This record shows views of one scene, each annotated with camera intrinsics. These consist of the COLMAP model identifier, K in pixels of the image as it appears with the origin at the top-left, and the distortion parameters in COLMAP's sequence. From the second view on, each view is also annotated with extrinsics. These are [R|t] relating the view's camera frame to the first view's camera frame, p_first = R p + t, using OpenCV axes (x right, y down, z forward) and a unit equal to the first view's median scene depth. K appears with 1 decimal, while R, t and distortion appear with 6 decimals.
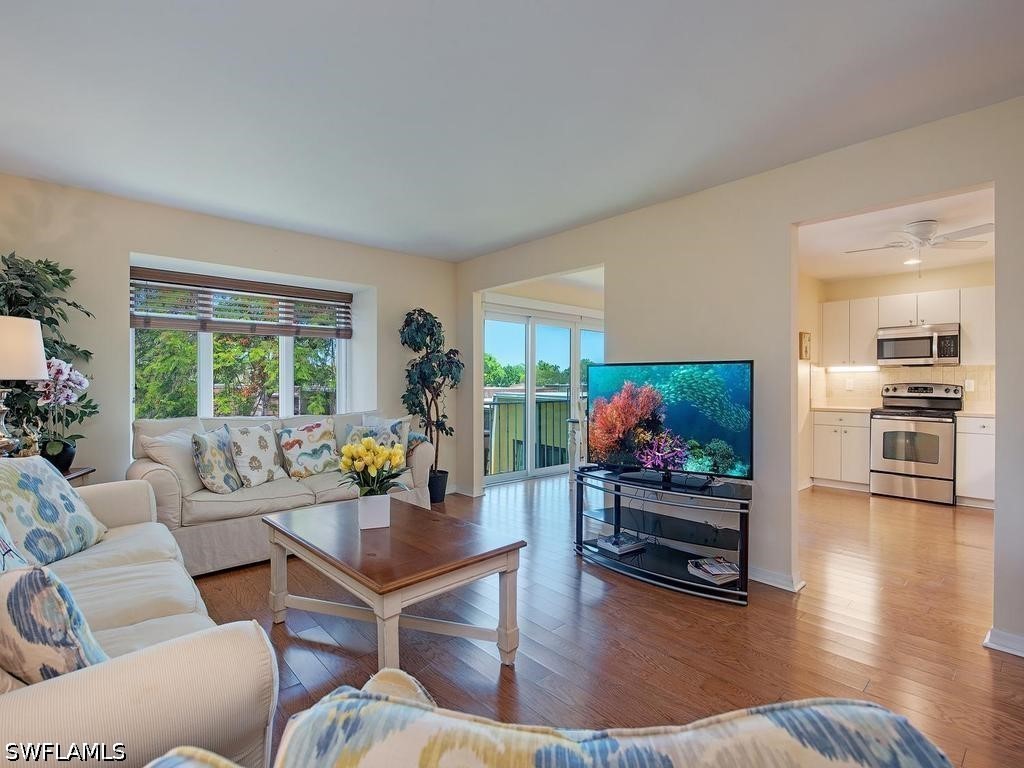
lens RADIAL K [[506.5, 0, 518.6], [0, 506.5, 380.1], [0, 0, 1]] dist [0.003577, 0.001661]
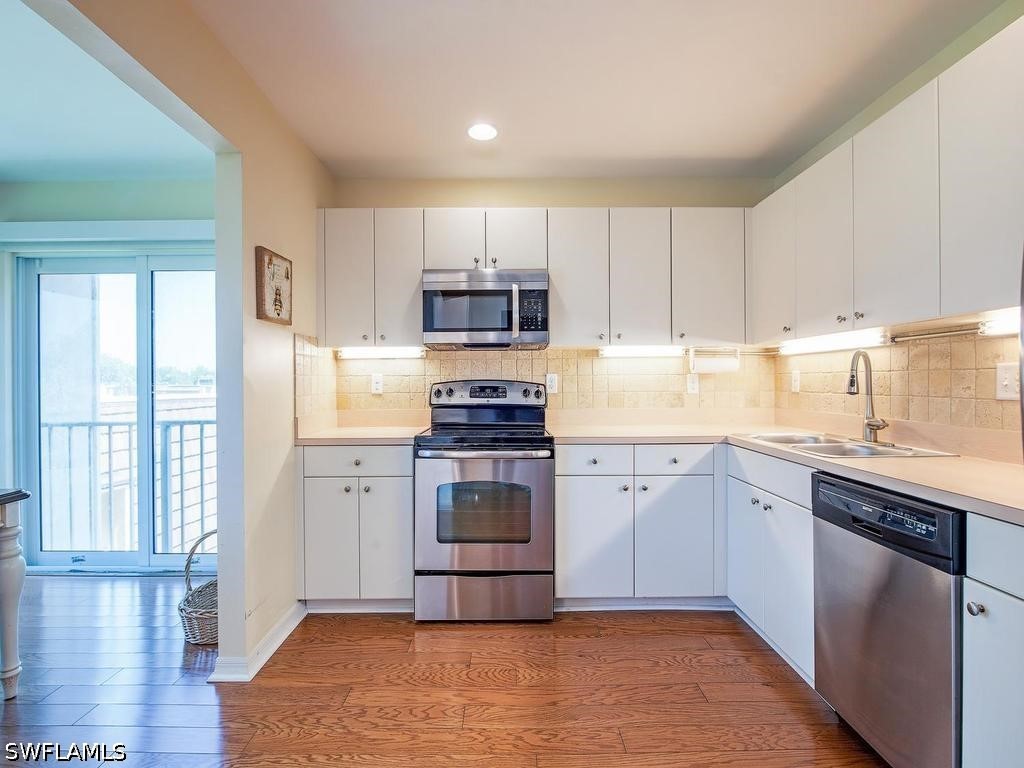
lens RADIAL K [[506.5, 0, 507.0], [0, 506.5, 378.3], [0, 0, 1]] dist [0.003577, 0.001661]
pose [[0.688783, -0.005854, 0.724944, 0.338664], [0.005442, 0.999981, 0.002905, 0.002323], [-0.724947, 0.001944, 0.688802, 0.503222]]
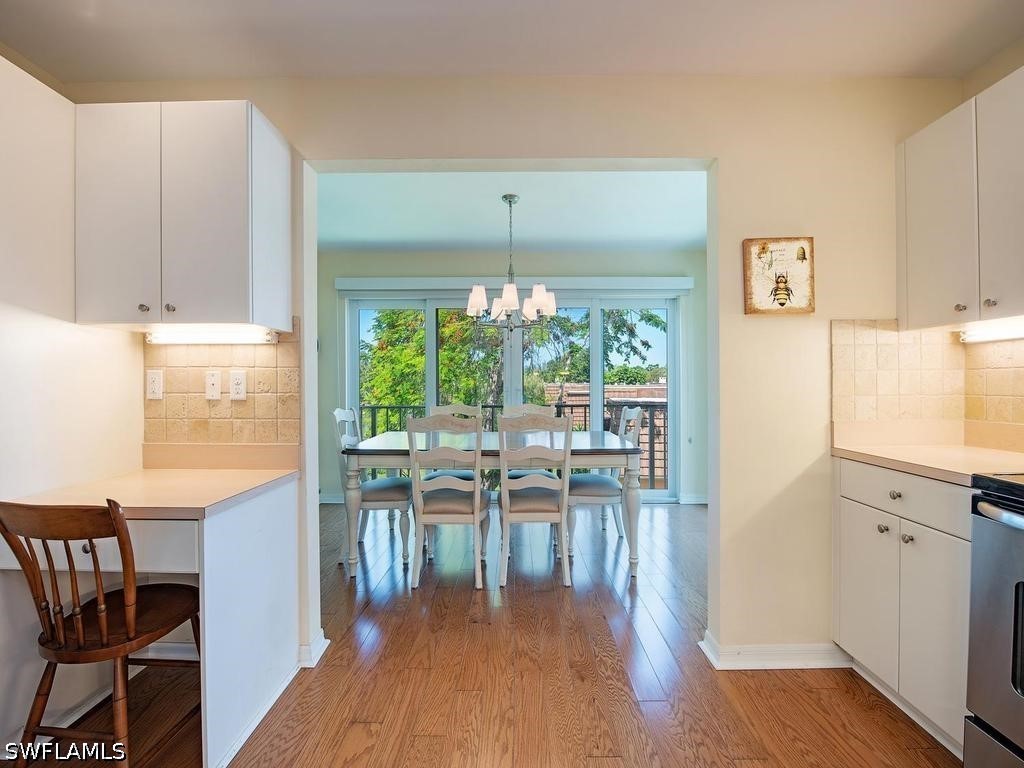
lens RADIAL K [[439.3, 0, 509.8], [0, 439.3, 381.8], [0, 0, 1]] dist [0.002135, 0.000167]
pose [[0.709037, -0.012584, -0.705059, 0.553378], [0.016118, 0.999869, -0.001637, 0.004497], [0.704987, -0.010204, 0.709147, 0.543495]]
